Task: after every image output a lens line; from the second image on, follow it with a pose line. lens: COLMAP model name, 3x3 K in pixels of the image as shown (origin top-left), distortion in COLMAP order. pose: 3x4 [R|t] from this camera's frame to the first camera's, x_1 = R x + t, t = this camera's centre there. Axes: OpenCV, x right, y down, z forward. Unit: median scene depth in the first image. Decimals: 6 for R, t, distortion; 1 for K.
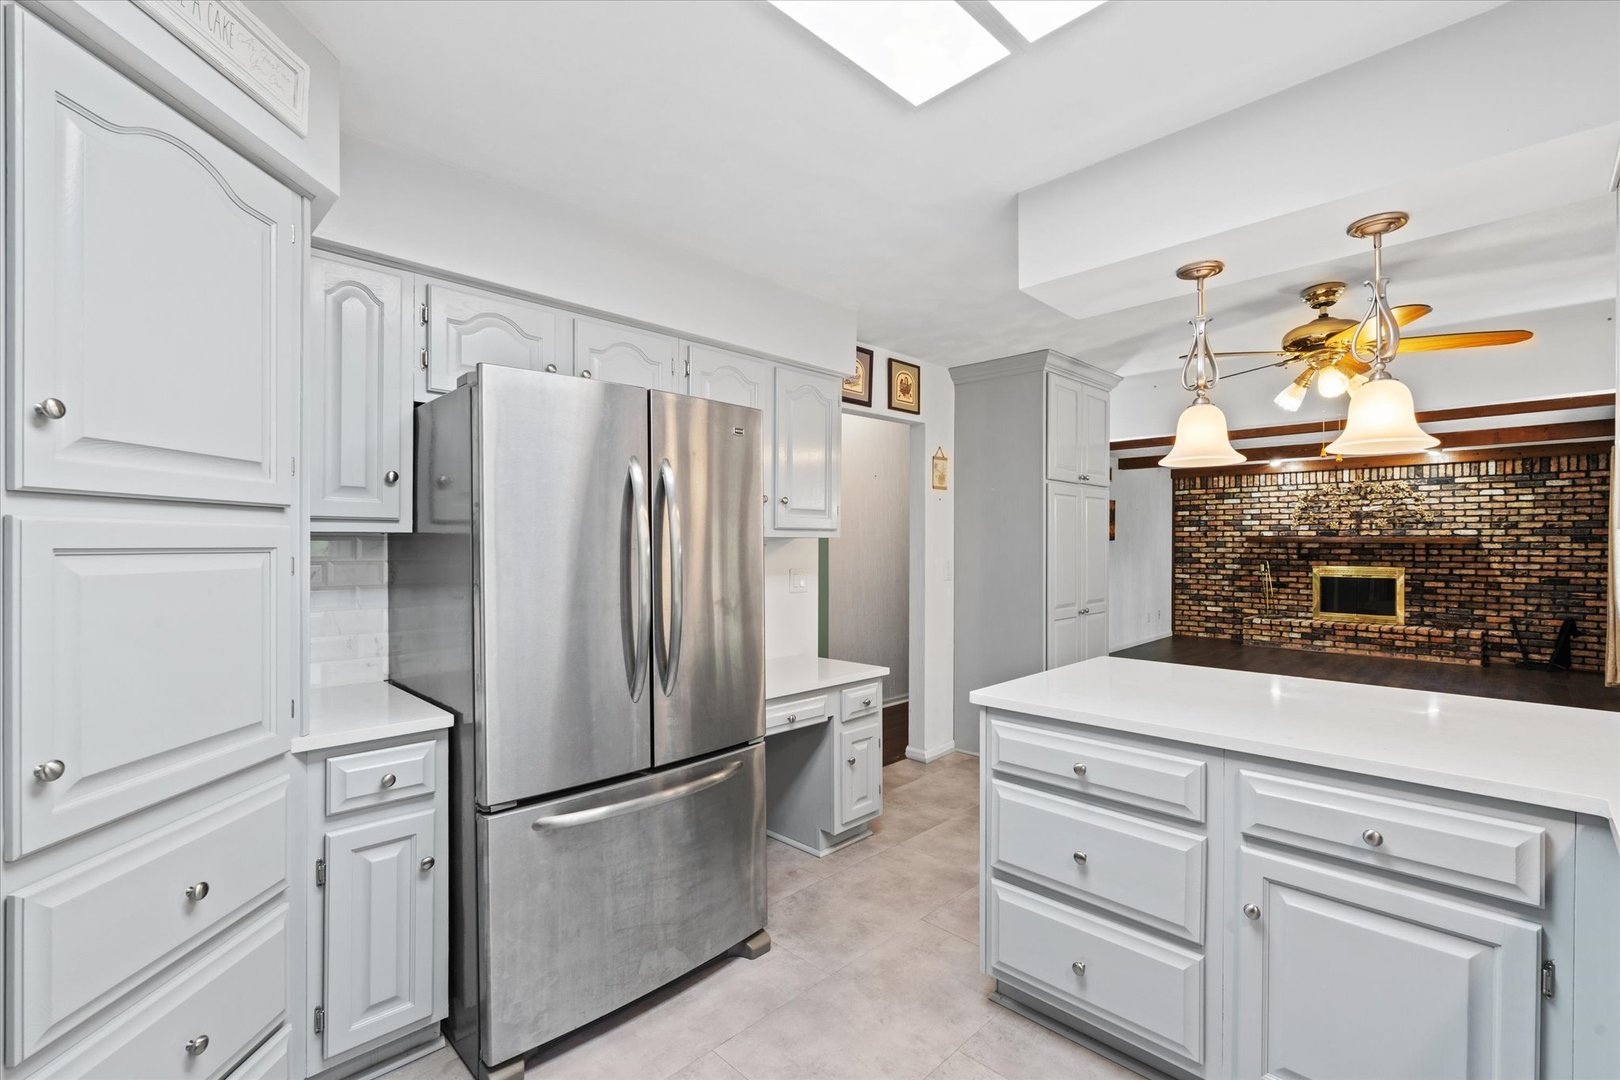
lens RADIAL K [[714.1, 0, 809.0], [0, 714.1, 545.5], [0, 0, 1]] dist [-0.000636, -0.001145]
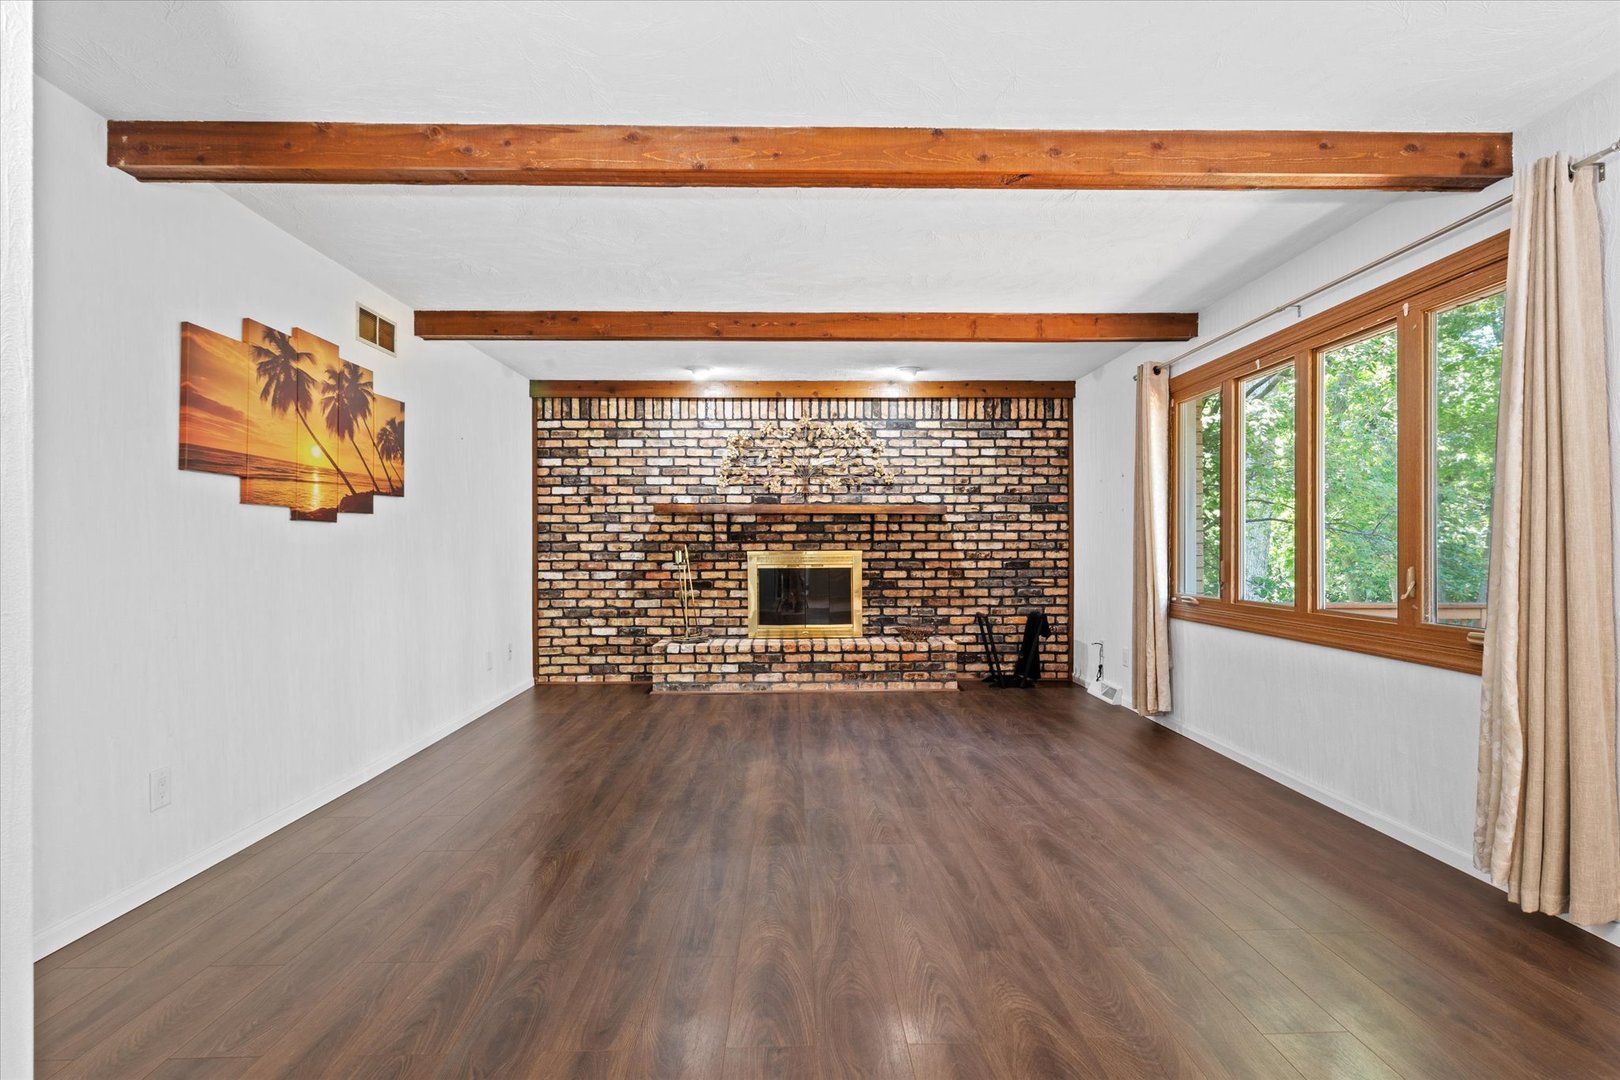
lens RADIAL K [[720.2, 0, 813.6], [0, 720.2, 551.3], [0, 0, 1]] dist [0.000429, -0.000567]
pose [[0.683654, -0.007582, 0.729766, 0.317493], [0.007712, 0.999965, 0.003164, 0.029480], [-0.729765, 0.003465, 0.683689, 0.584264]]
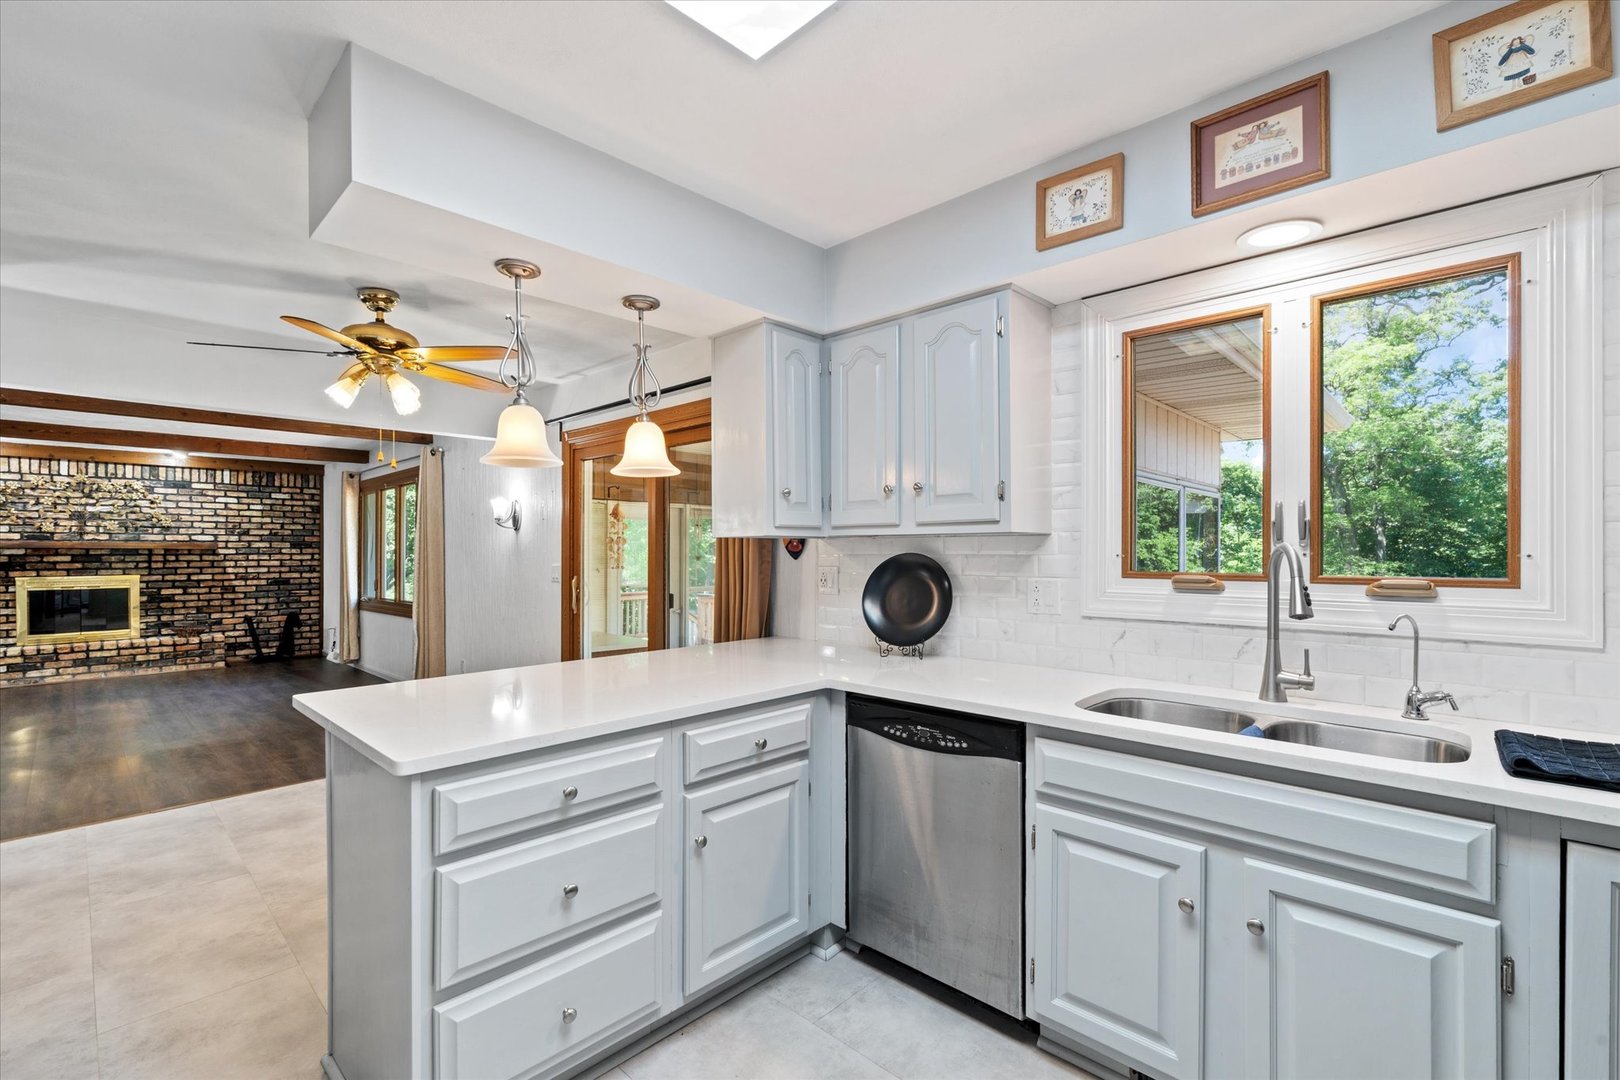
lens RADIAL K [[720.2, 0, 813.6], [0, 720.2, 551.3], [0, 0, 1]] dist [0.000429, -0.000567]
pose [[-0.027548, -0.002973, 0.999616, -0.120227], [0.004867, 0.999983, 0.003109, 0.001383], [-0.999609, 0.004950, -0.027533, 0.160210]]
